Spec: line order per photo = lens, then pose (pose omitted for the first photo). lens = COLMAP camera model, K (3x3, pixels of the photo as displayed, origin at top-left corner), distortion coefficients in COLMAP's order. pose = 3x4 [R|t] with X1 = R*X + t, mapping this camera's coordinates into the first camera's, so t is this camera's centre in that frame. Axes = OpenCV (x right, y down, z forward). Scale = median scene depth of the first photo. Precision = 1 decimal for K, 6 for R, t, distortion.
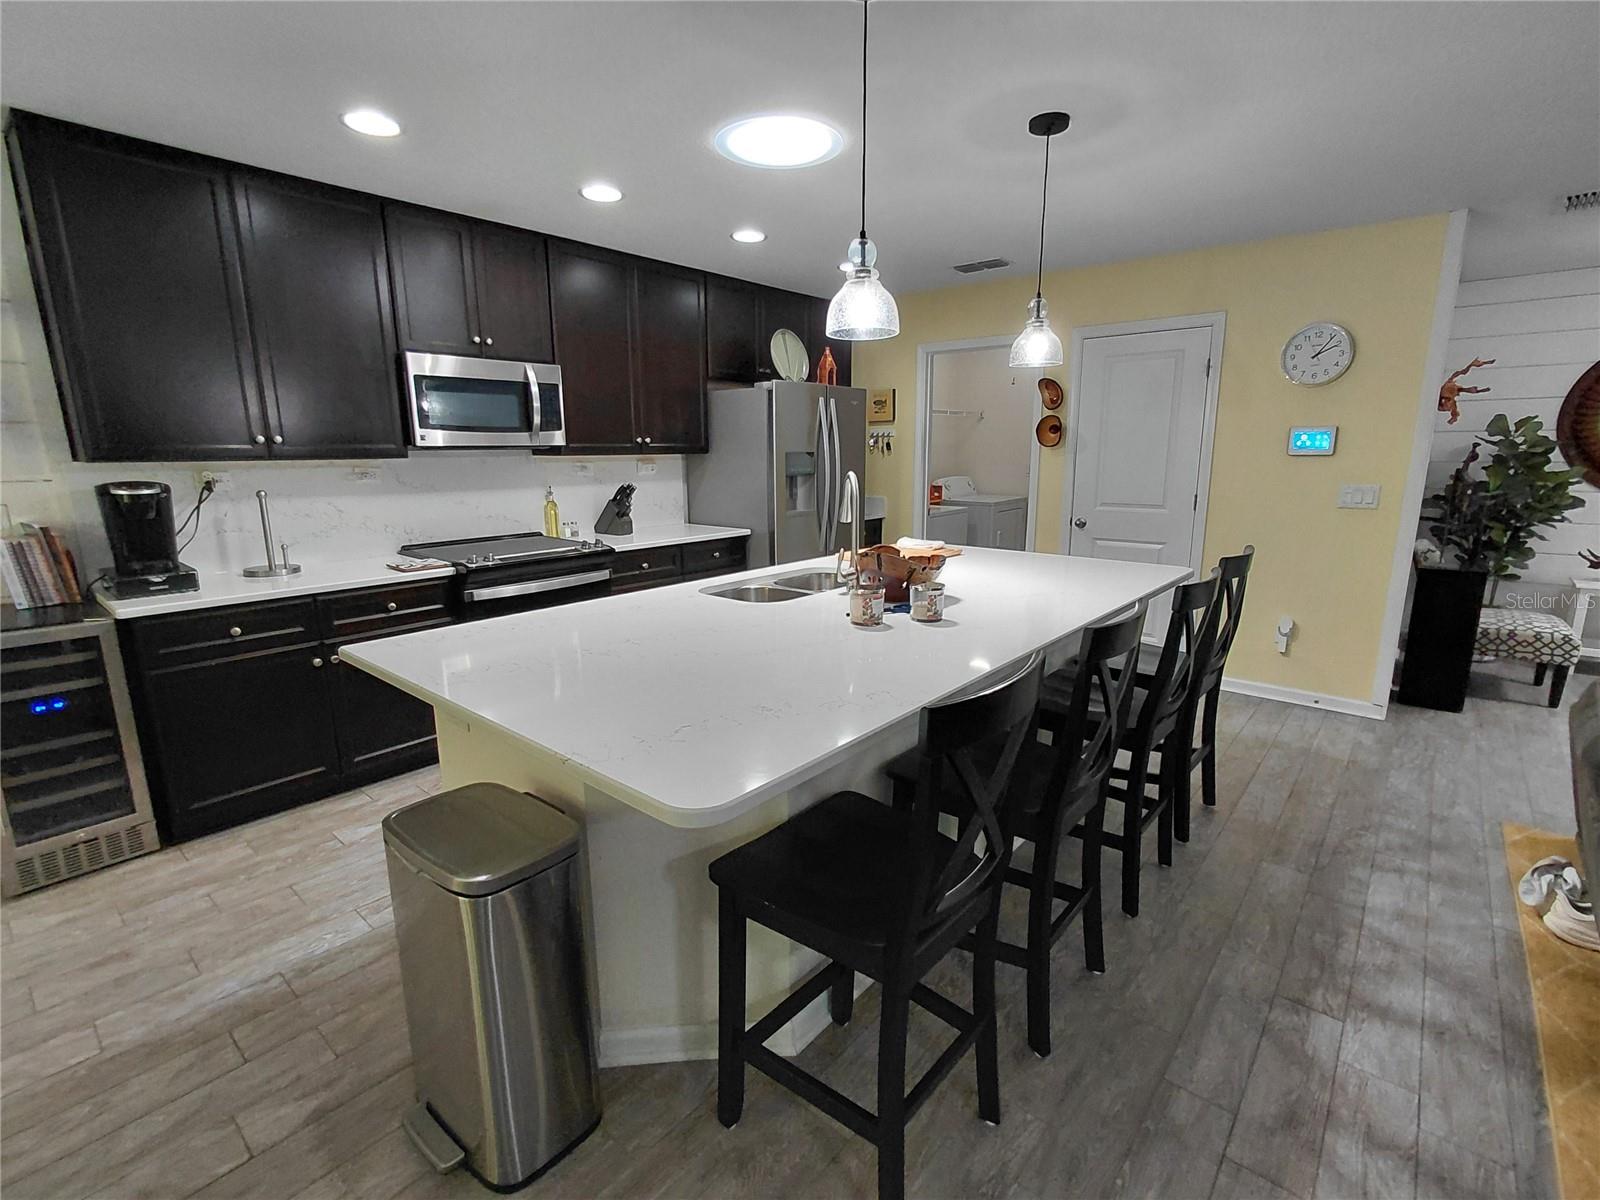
lens RADIAL K [[742.4, 0, 792.6], [0, 742.4, 600.2], [0, 0, 1]] dist [-0.001410, 0.001047]
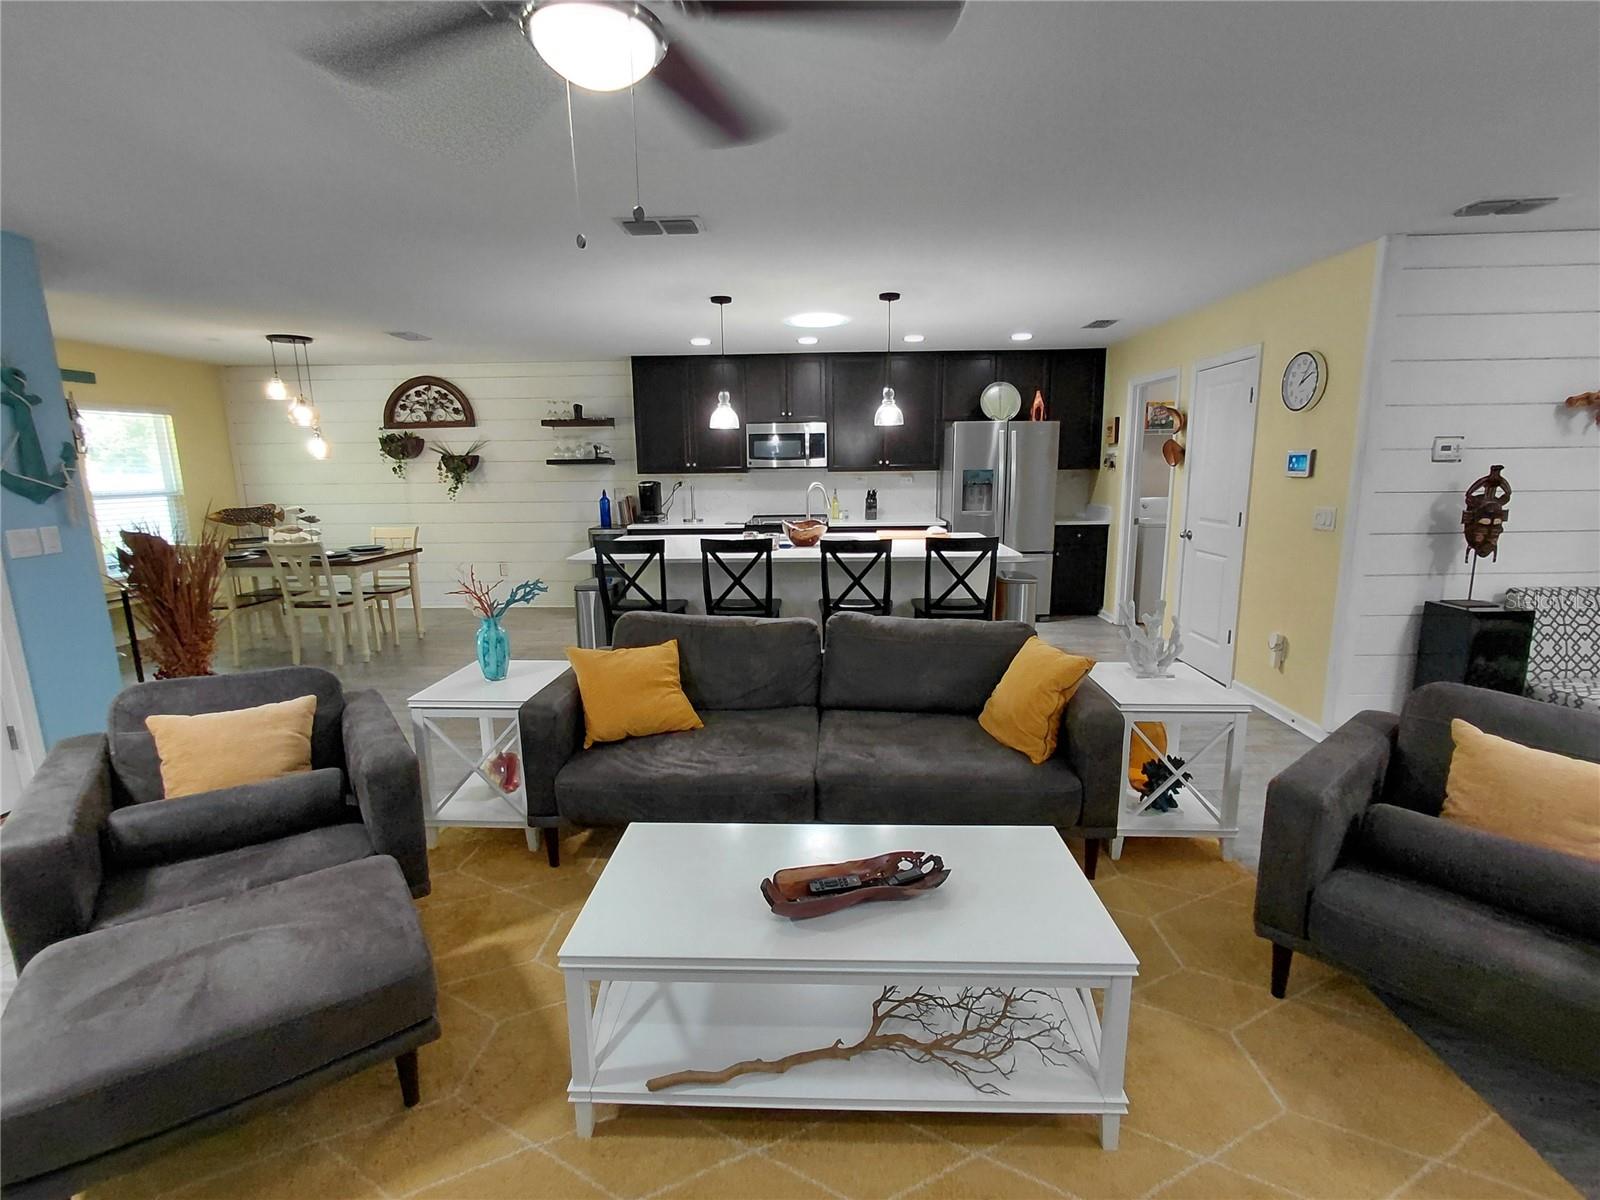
lens RADIAL K [[739.7, 0, 807.9], [0, 739.7, 601.9], [0, 0, 1]] dist [0.000340, 0.000253]
pose [[0.635466, 0.141159, -0.759116, 1.207635], [-0.148680, 0.987118, 0.059094, 0.021460], [0.757679, 0.075314, 0.648267, -0.201673]]
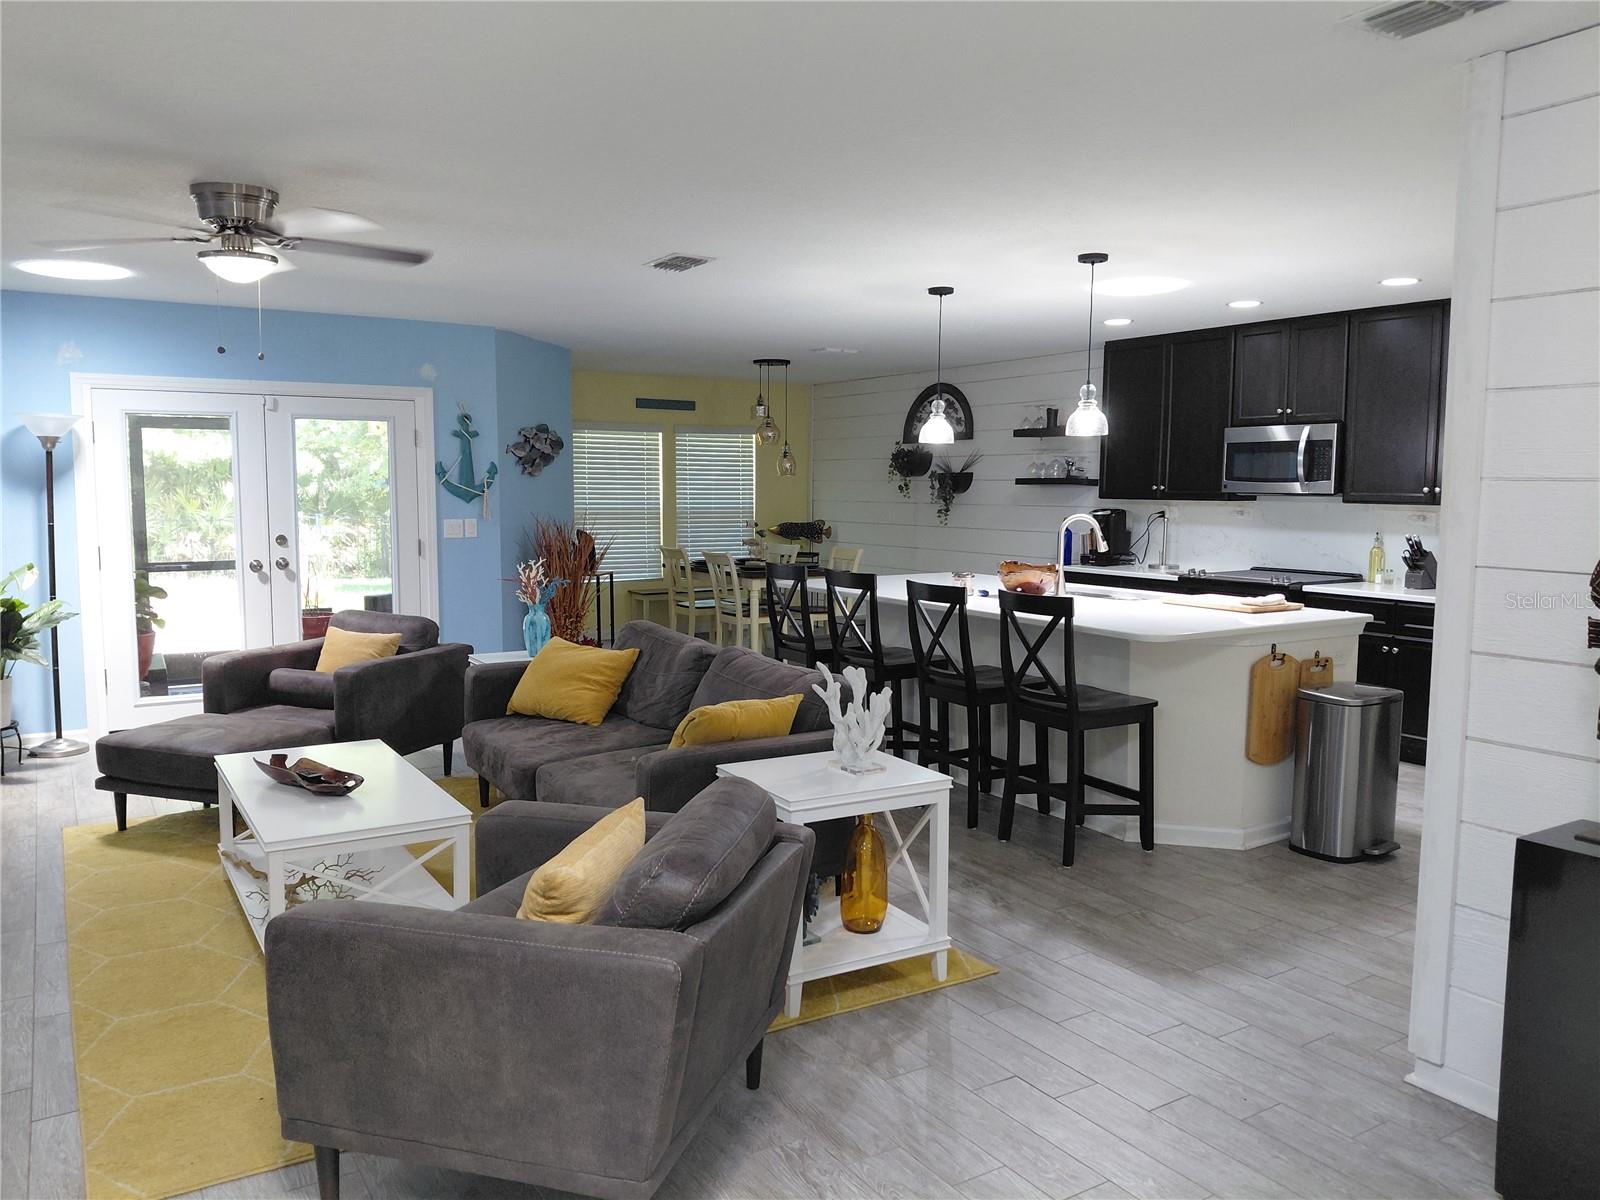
lens RADIAL K [[1166.9, 0, 764.2], [0, 1166.9, 603.5], [0, 0, 1]] dist [0.087220, -0.151650]
pose [[-0.312497, 0.102120, -0.944414, 1.791374], [-0.195896, 0.965906, 0.169264, -0.203769], [0.929500, 0.237901, -0.281837, 0.837414]]
